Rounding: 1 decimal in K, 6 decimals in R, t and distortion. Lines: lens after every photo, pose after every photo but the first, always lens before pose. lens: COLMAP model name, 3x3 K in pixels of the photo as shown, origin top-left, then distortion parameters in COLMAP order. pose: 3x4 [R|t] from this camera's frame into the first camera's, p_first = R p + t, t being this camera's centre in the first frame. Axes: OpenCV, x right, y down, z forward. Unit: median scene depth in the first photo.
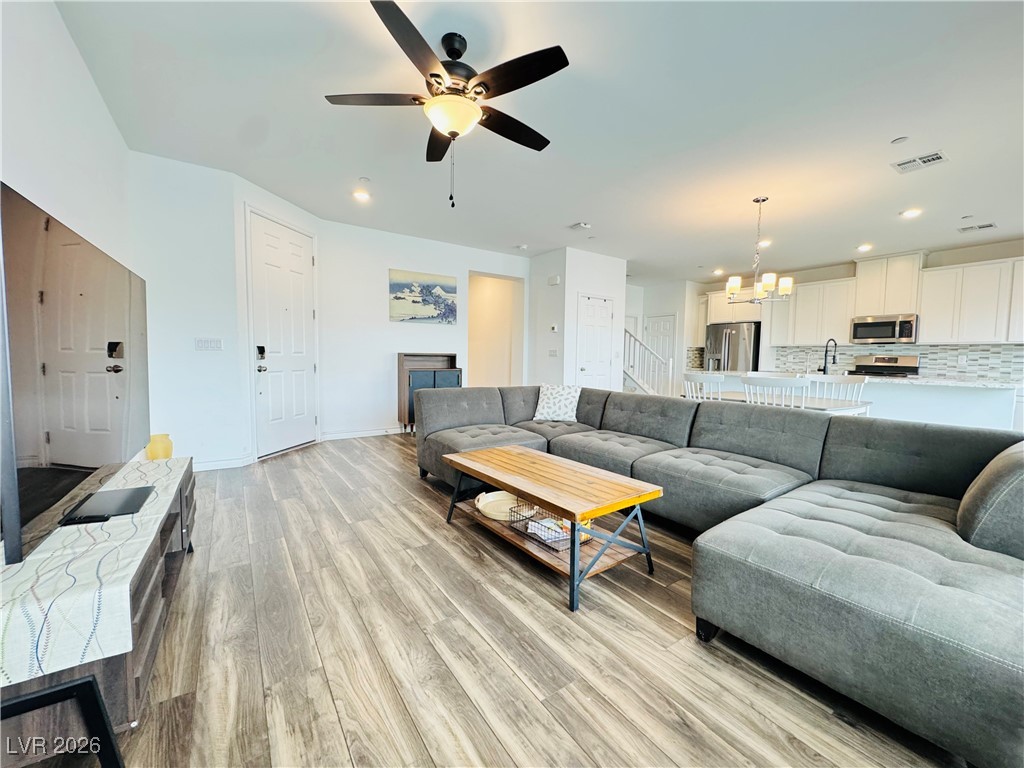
lens RADIAL K [[408.5, 0, 511.2], [0, 408.5, 381.7], [0, 0, 1]] dist [-0.003595, 0.000182]
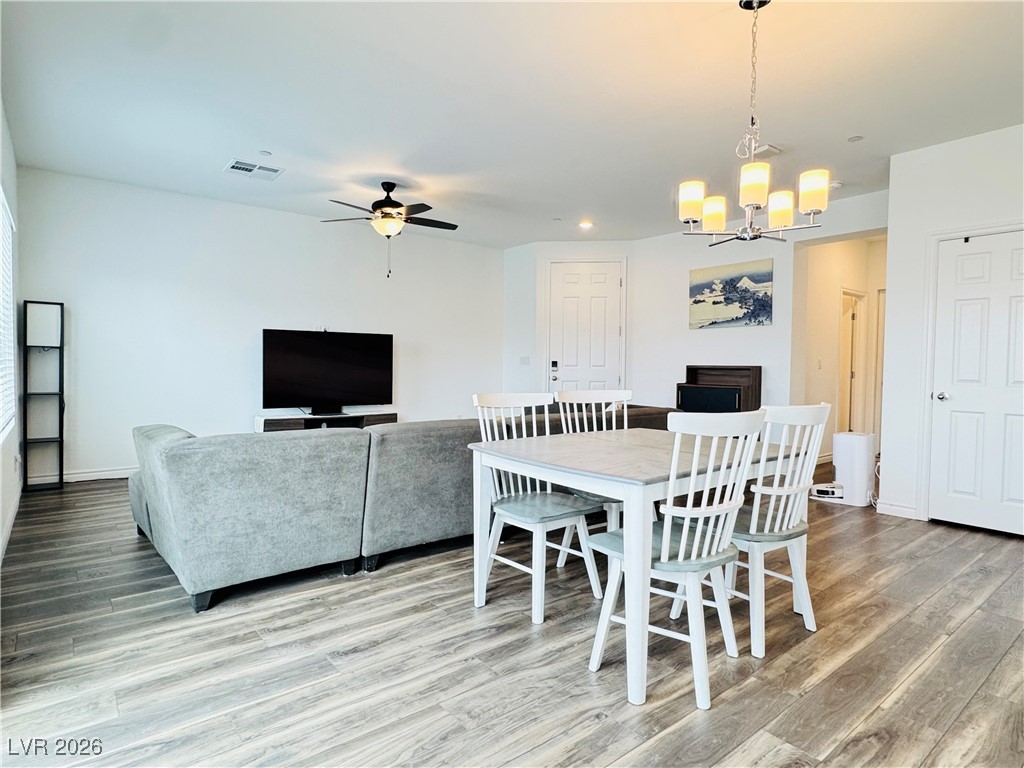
lens RADIAL K [[562.0, 0, 510.3], [0, 562.0, 379.1], [0, 0, 1]] dist [-0.013495, -0.000150]
pose [[0.079883, 0.008205, -0.996770, 1.205739], [-0.074712, 0.997203, 0.002221, -0.022527], [0.994000, 0.074293, 0.080273, 0.730491]]
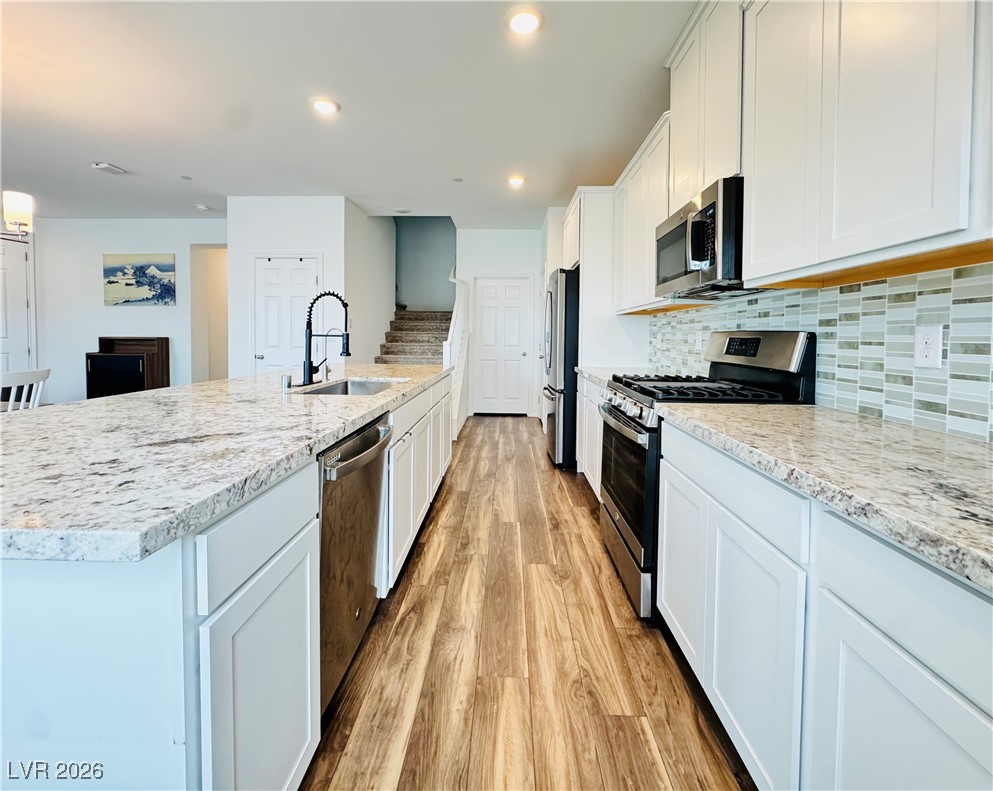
lens RADIAL K [[420.5, 0, 491.4], [0, 420.5, 350.0], [0, 0, 1]] dist [-0.000780, 0.000059]
pose [[0.808222, 0.009820, -0.588796, 1.504193], [-0.031105, 0.999177, -0.026032, -0.057055], [0.588056, 0.039354, 0.807862, 1.002827]]
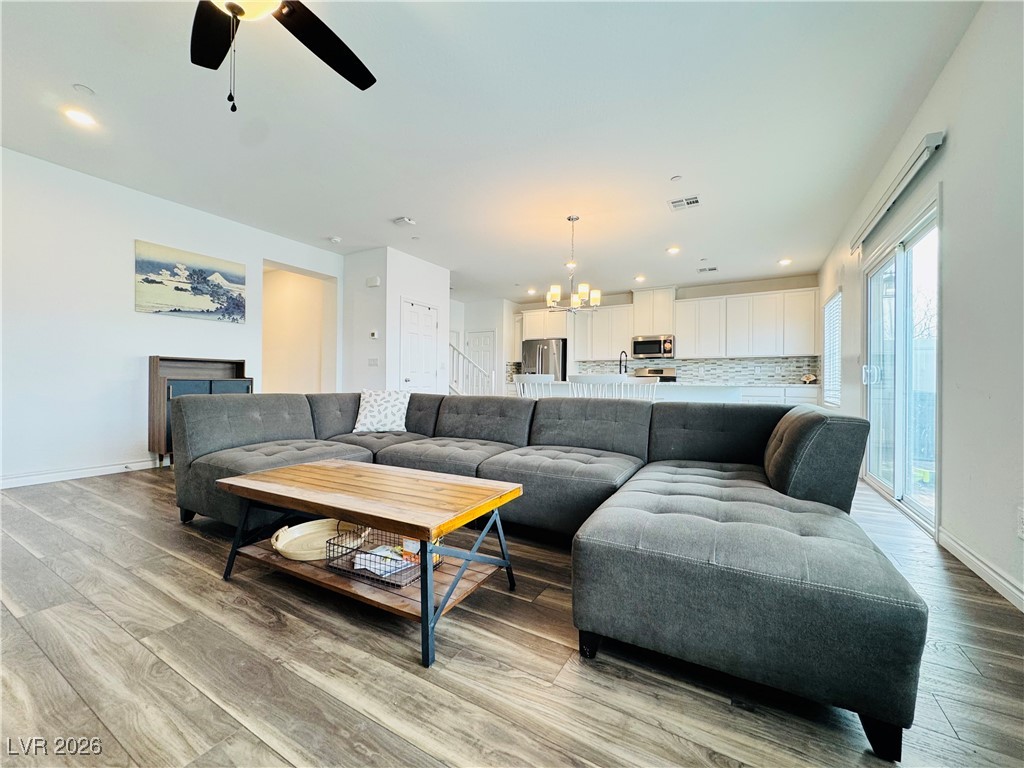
lens RADIAL K [[408.5, 0, 512.0], [0, 408.5, 382.3], [0, 0, 1]] dist [-0.003595, 0.000182]
pose [[0.903842, -0.006278, 0.427820, -0.007978], [0.030165, 0.998339, -0.049079, 0.042253], [-0.426801, 0.057265, 0.902531, 0.108279]]
